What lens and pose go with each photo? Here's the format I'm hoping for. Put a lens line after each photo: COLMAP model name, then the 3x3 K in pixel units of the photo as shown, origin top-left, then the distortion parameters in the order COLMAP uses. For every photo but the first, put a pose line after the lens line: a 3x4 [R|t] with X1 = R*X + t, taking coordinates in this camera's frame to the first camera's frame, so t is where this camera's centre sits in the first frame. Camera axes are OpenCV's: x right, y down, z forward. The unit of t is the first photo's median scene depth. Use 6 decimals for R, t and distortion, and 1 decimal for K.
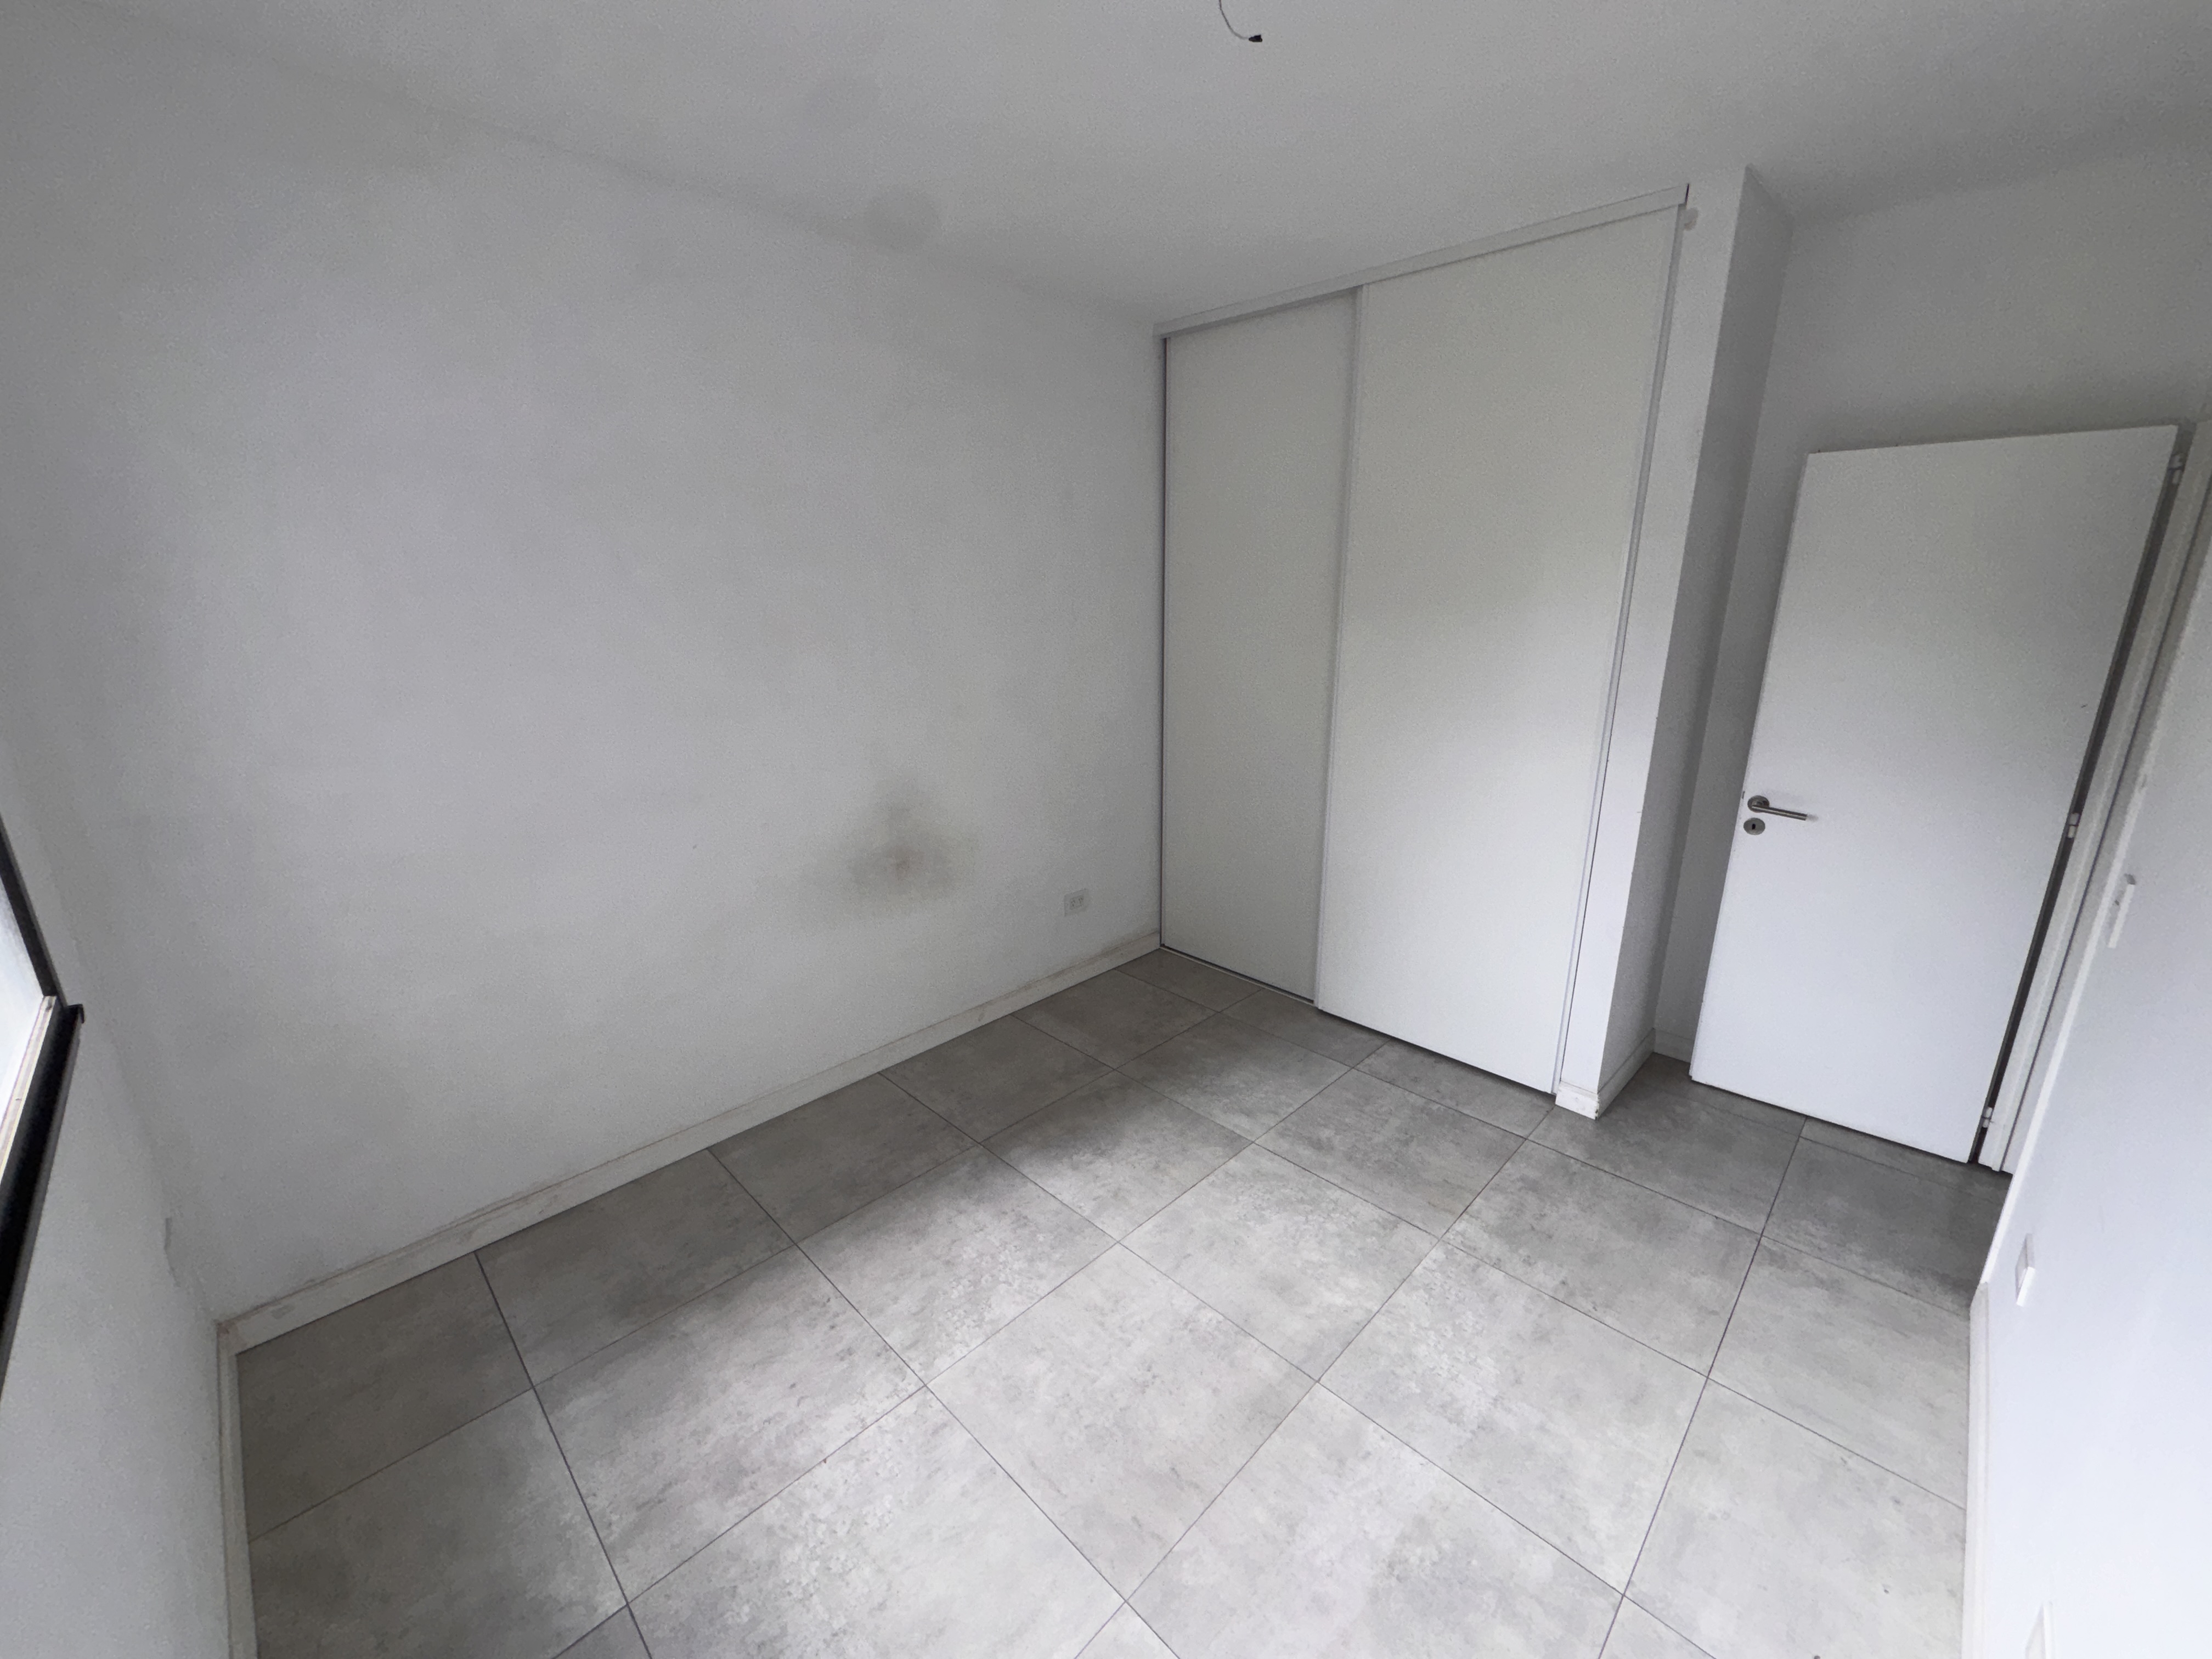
lens RADIAL K [[882.4, 0, 1106.8], [0, 882.4, 833.2], [0, 0, 1]] dist [0.005164, 0.000247]
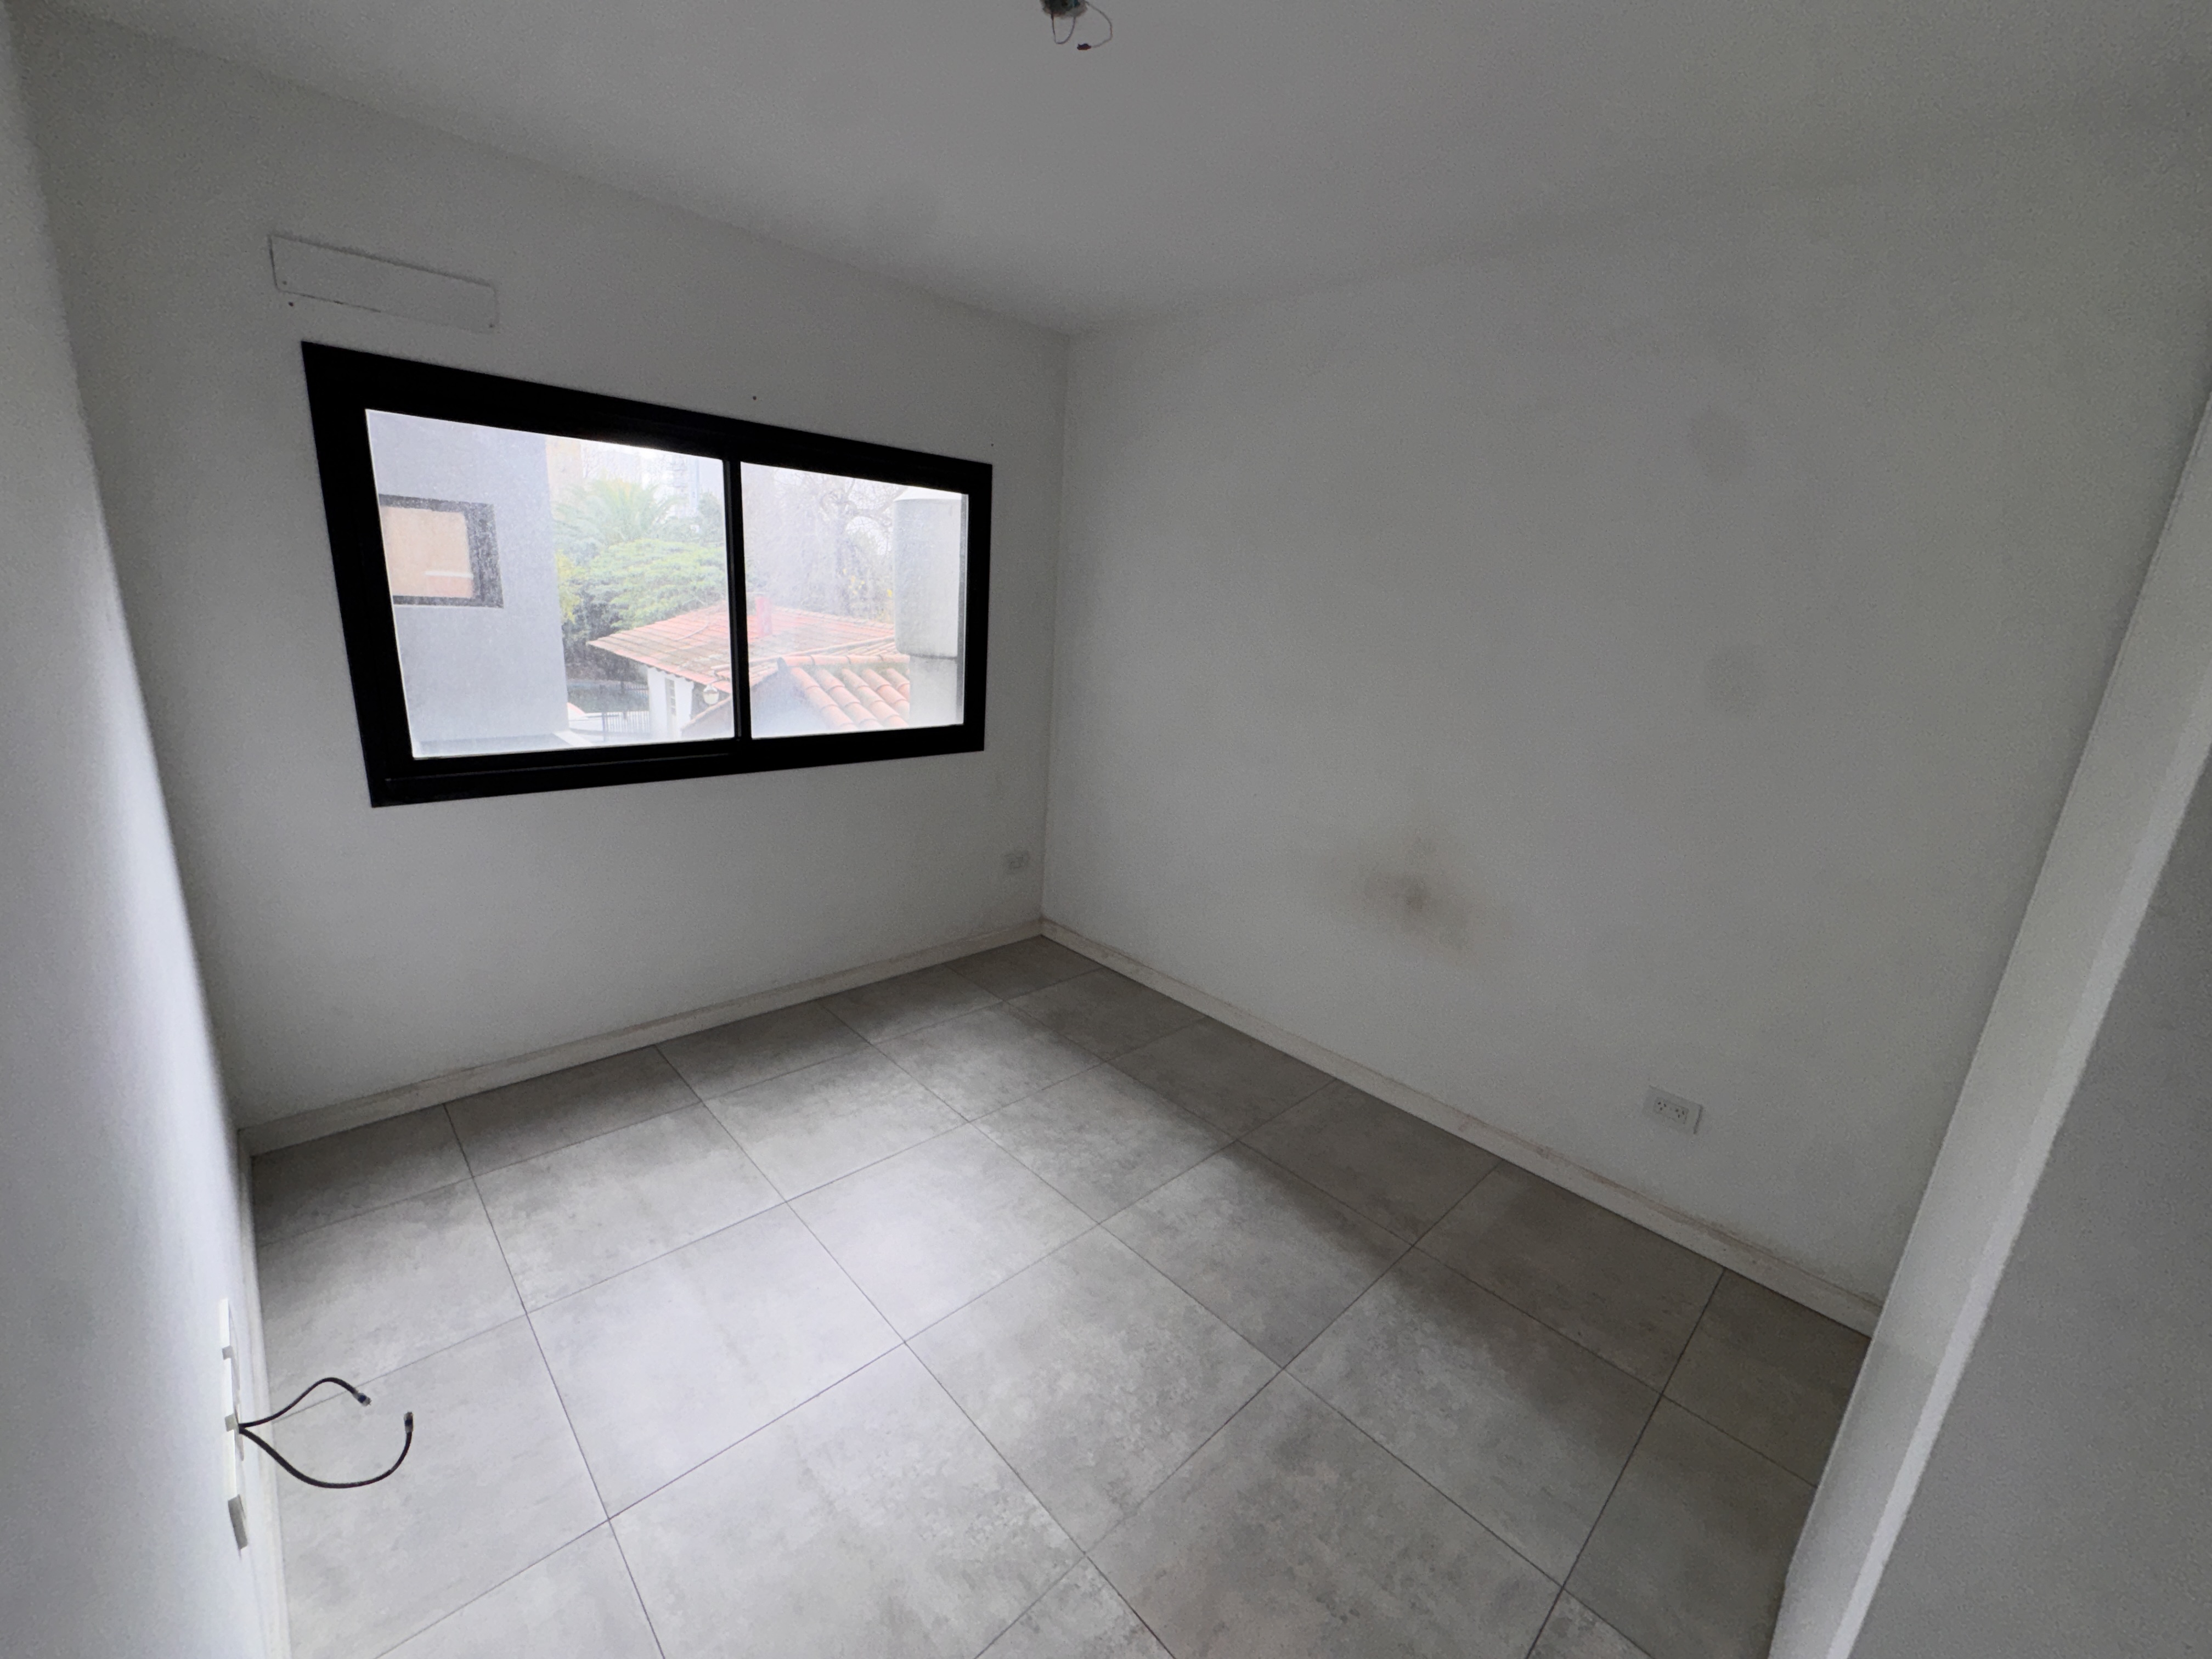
lens RADIAL K [[882.4, 0, 1109.7], [0, 882.4, 830.7], [0, 0, 1]] dist [0.005164, 0.000247]
pose [[-0.022373, 0.266810, -0.963490, 0.851616], [-0.336928, 0.905341, 0.258531, -0.214166], [0.941265, 0.330411, 0.069640, 0.762218]]
